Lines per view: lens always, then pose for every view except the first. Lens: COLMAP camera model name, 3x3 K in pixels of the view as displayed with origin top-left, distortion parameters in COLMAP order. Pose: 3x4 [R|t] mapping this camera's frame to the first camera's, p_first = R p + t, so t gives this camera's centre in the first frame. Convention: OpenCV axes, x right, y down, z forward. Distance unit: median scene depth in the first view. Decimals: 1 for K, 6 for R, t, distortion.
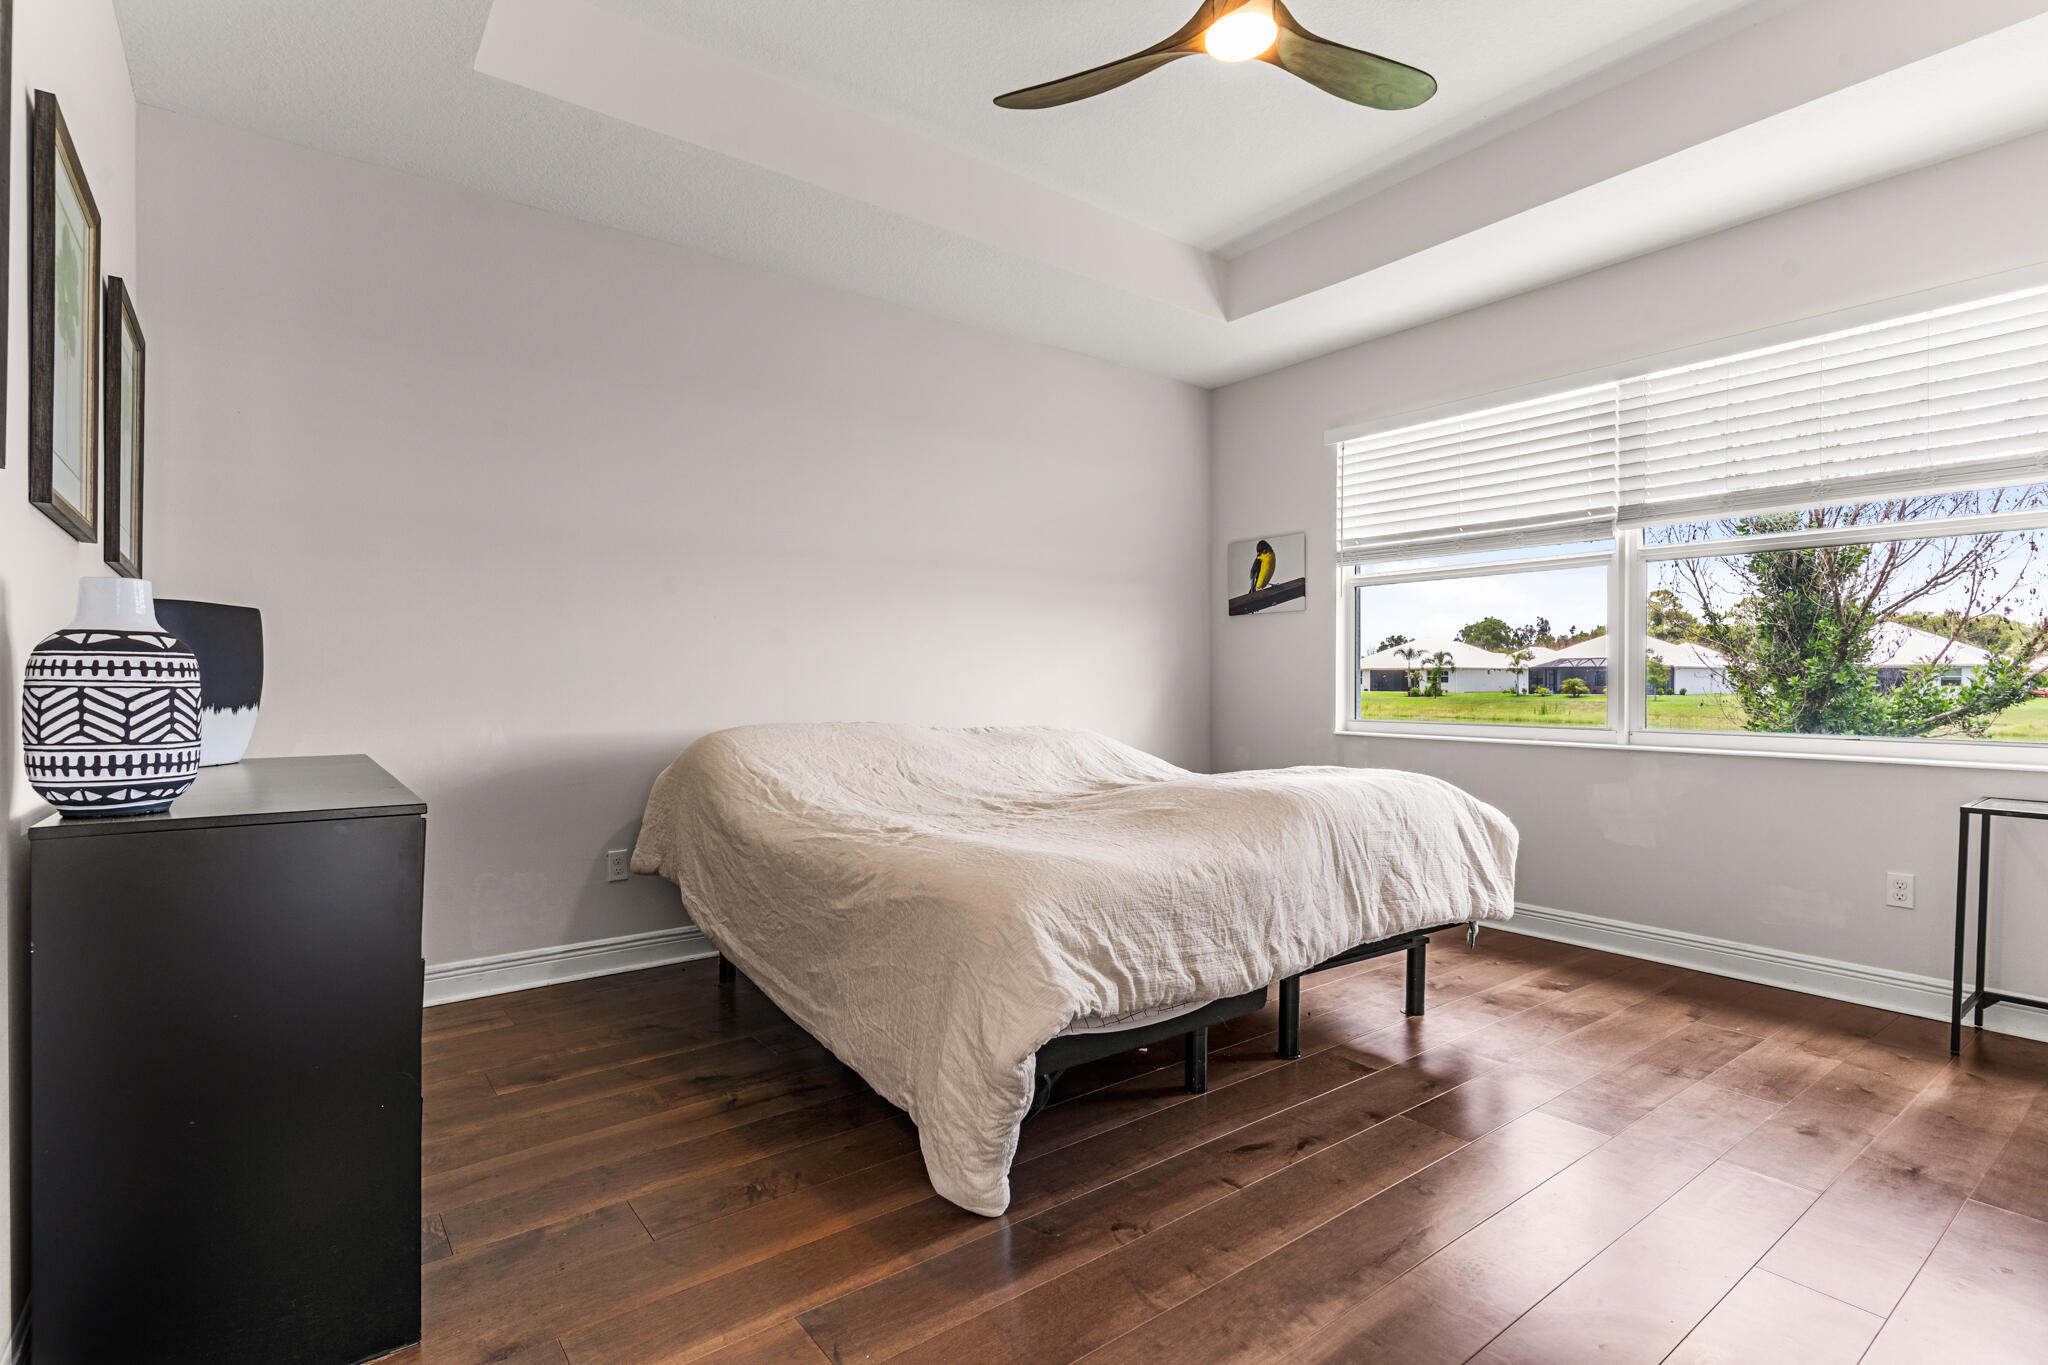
lens RADIAL K [[982.7, 0, 1021.6], [0, 982.7, 678.1], [0, 0, 1]] dist [0.002989, 0.000292]
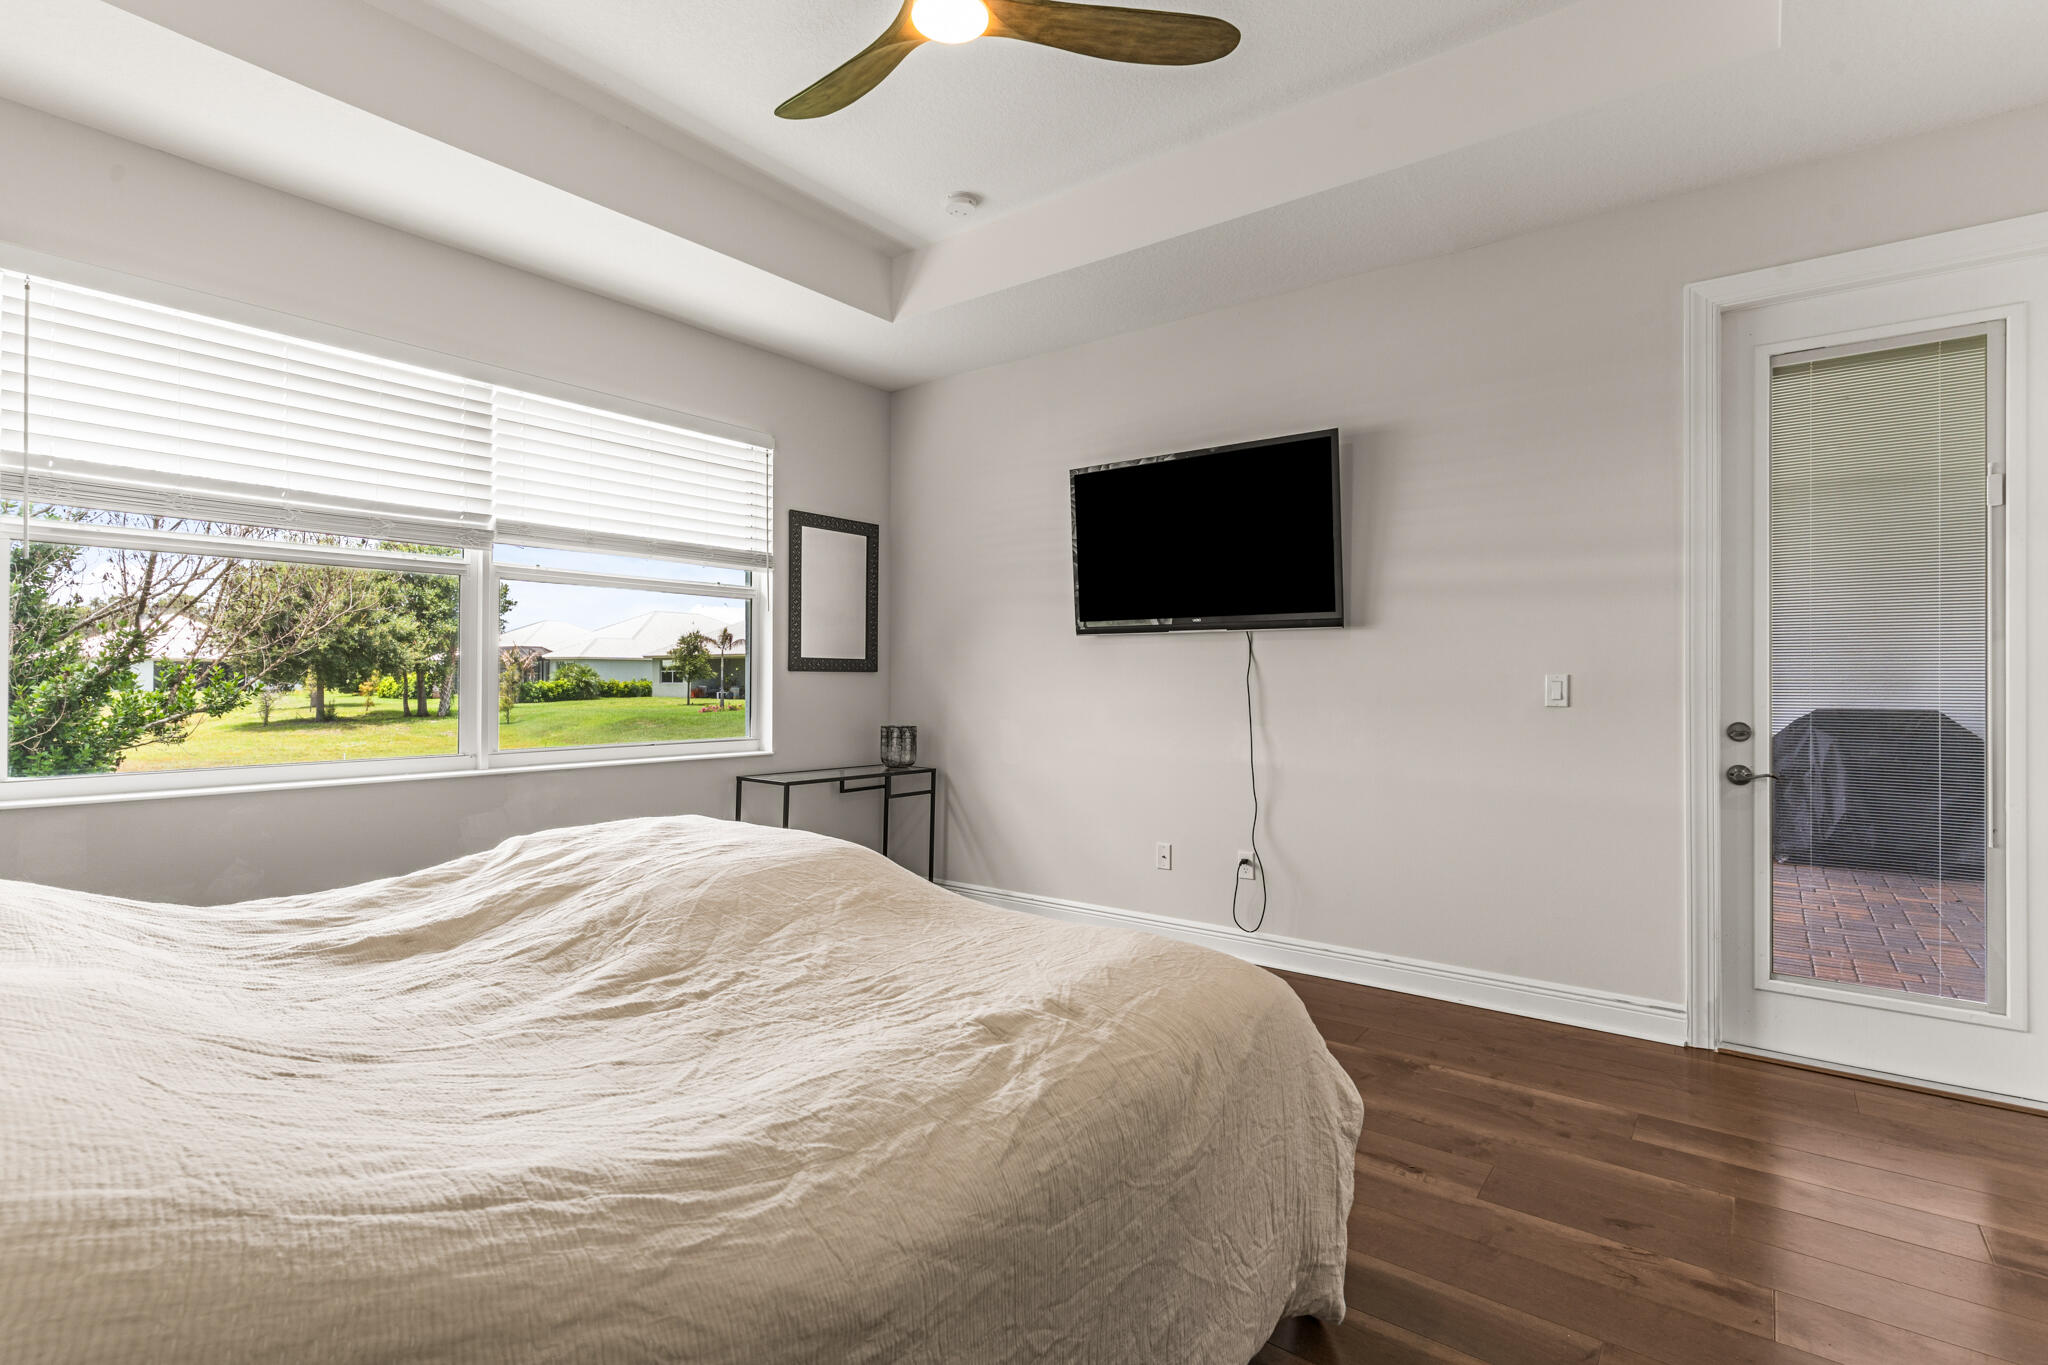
lens RADIAL K [[982.7, 0, 1021.6], [0, 982.7, 678.1], [0, 0, 1]] dist [0.002989, 0.000292]
pose [[-0.274128, -0.003385, 0.961687, -0.436353], [-0.003282, 0.999991, 0.002584, -0.024765], [-0.961688, -0.002447, -0.274136, 0.771537]]
